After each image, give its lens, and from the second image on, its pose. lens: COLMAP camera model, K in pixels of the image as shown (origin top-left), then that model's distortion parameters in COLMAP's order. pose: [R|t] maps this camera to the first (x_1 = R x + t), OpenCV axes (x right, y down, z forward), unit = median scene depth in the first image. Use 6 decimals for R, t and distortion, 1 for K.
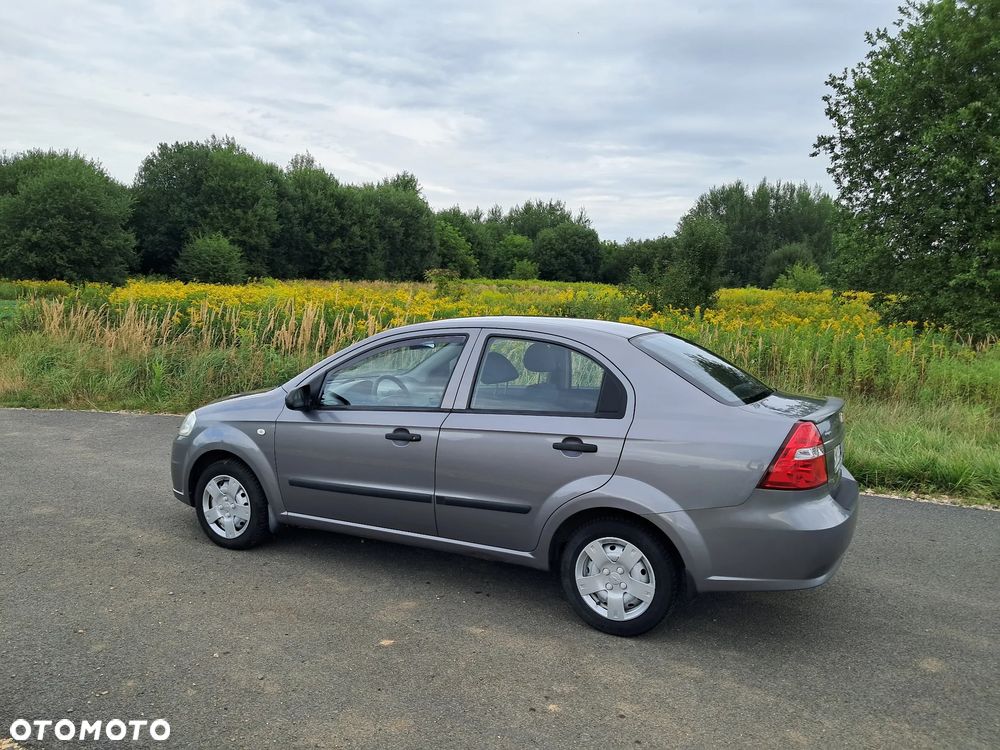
lens RADIAL K [[784.3, 0, 490.2], [0, 784.3, 382.8], [0, 0, 1]] dist [0.020452, -0.029165]
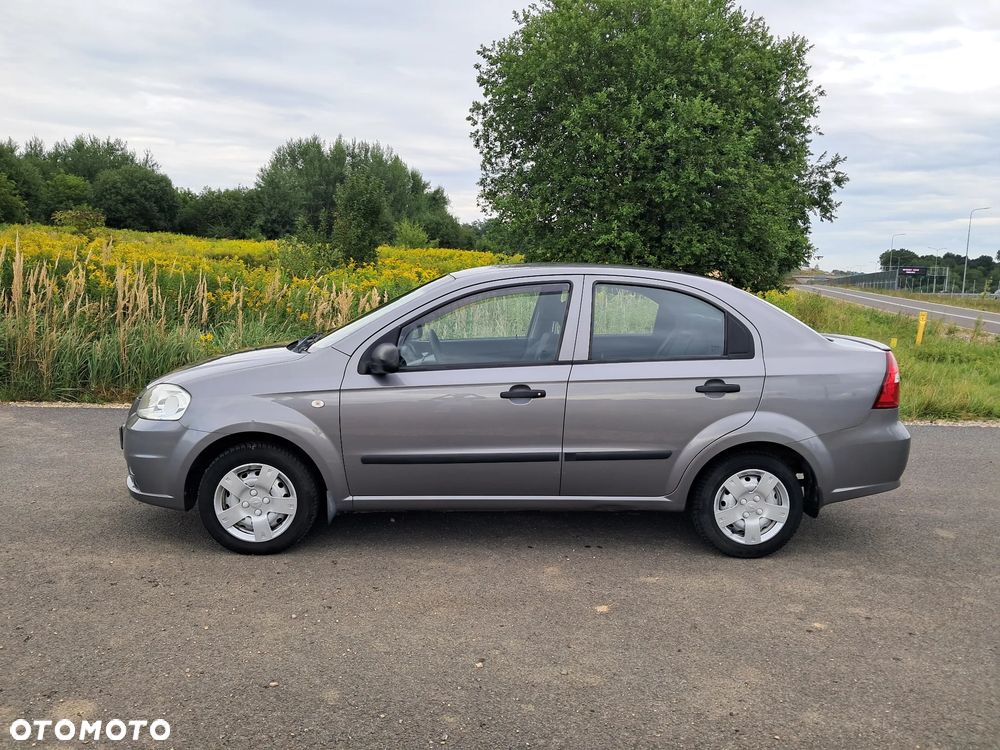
lens RADIAL K [[784.3, 0, 509.2], [0, 784.3, 377.8], [0, 0, 1]] dist [0.020452, -0.029165]
pose [[0.852887, -0.066027, 0.517903, -0.039397], [0.040014, 0.997320, 0.061252, -0.000429], [-0.520559, -0.031518, 0.853244, 0.014930]]
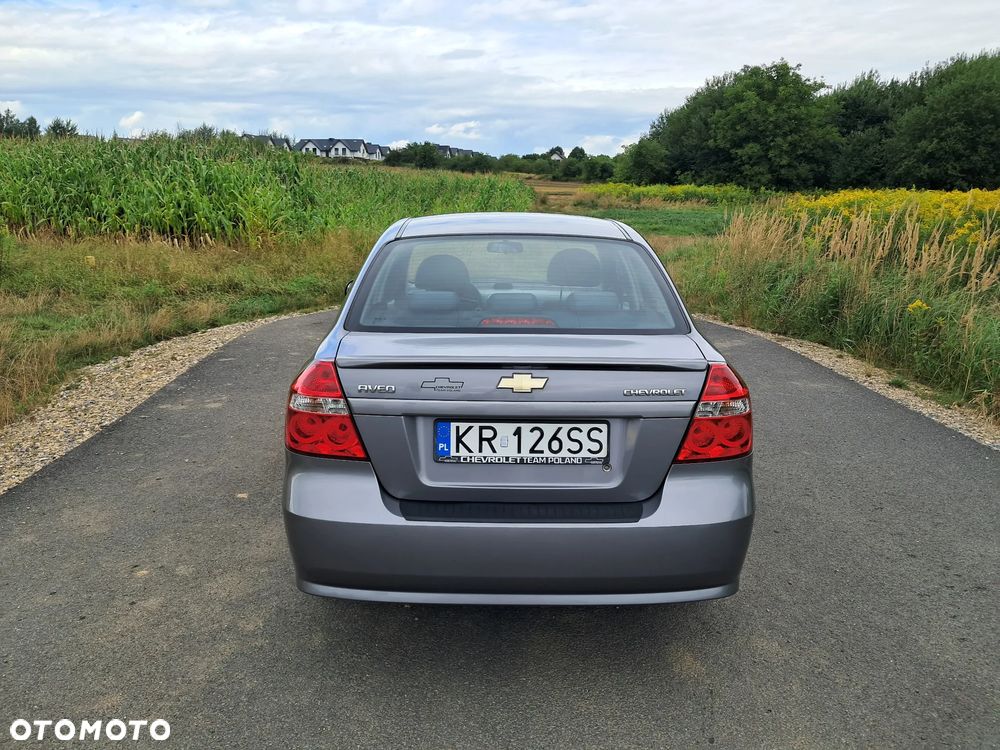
lens RADIAL K [[784.3, 0, 494.8], [0, 784.3, 357.2], [0, 0, 1]] dist [0.020452, -0.029165]
pose [[0.468641, 0.149463, -0.870653, 0.058227], [-0.082844, 0.988675, 0.125132, -0.002829], [0.879496, 0.013487, 0.475716, 0.043622]]
